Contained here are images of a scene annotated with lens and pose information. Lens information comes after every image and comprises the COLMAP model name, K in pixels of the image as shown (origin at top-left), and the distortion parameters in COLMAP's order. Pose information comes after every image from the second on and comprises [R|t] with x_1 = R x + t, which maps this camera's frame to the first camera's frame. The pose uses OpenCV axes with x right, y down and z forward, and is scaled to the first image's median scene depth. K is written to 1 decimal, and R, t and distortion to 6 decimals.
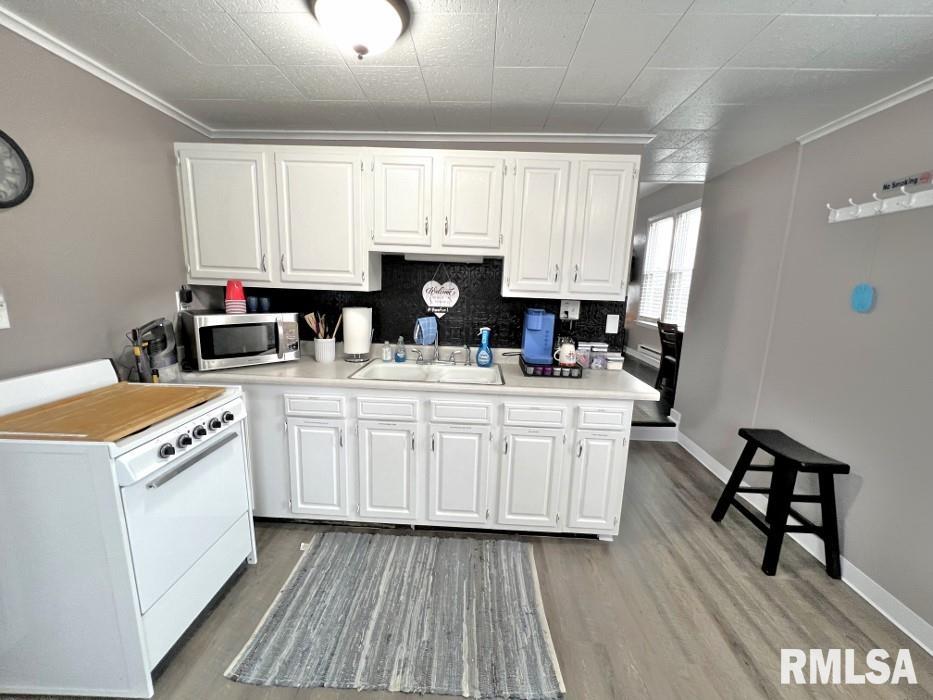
lens RADIAL K [[374.1, 0, 462.9], [0, 374.1, 350.4], [0, 0, 1]] dist [0.000659, 0.000242]
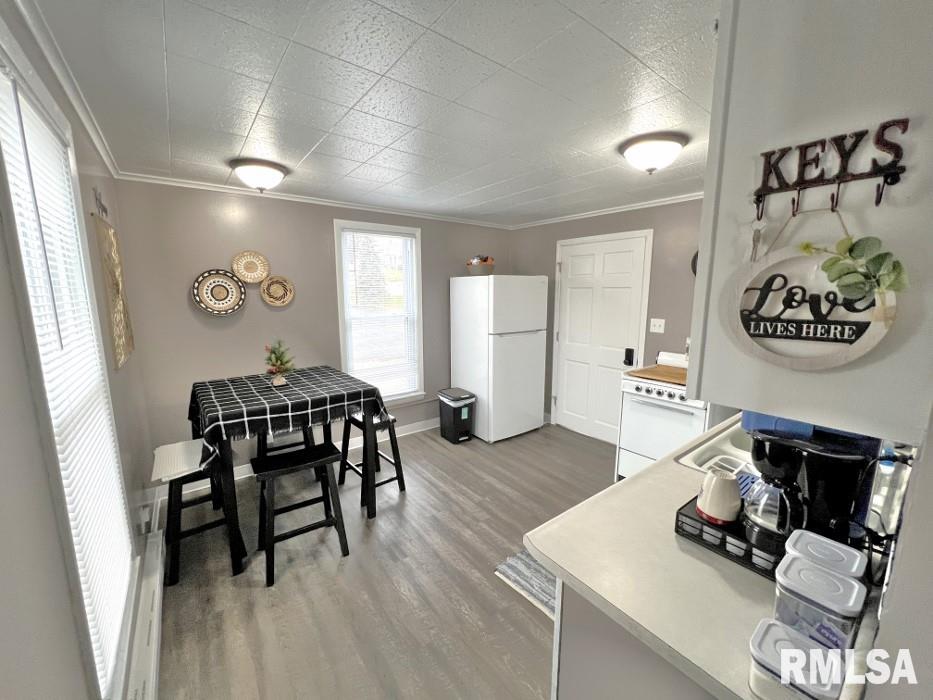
lens RADIAL K [[372.7, 0, 465.1], [0, 372.7, 351.2], [0, 0, 1]] dist [-0.000579, 0.000120]
pose [[-0.771714, 0.067504, -0.632377, 1.161451], [-0.141138, 0.951377, 0.273793, -0.339254], [0.620110, 0.300542, -0.724664, 1.595471]]
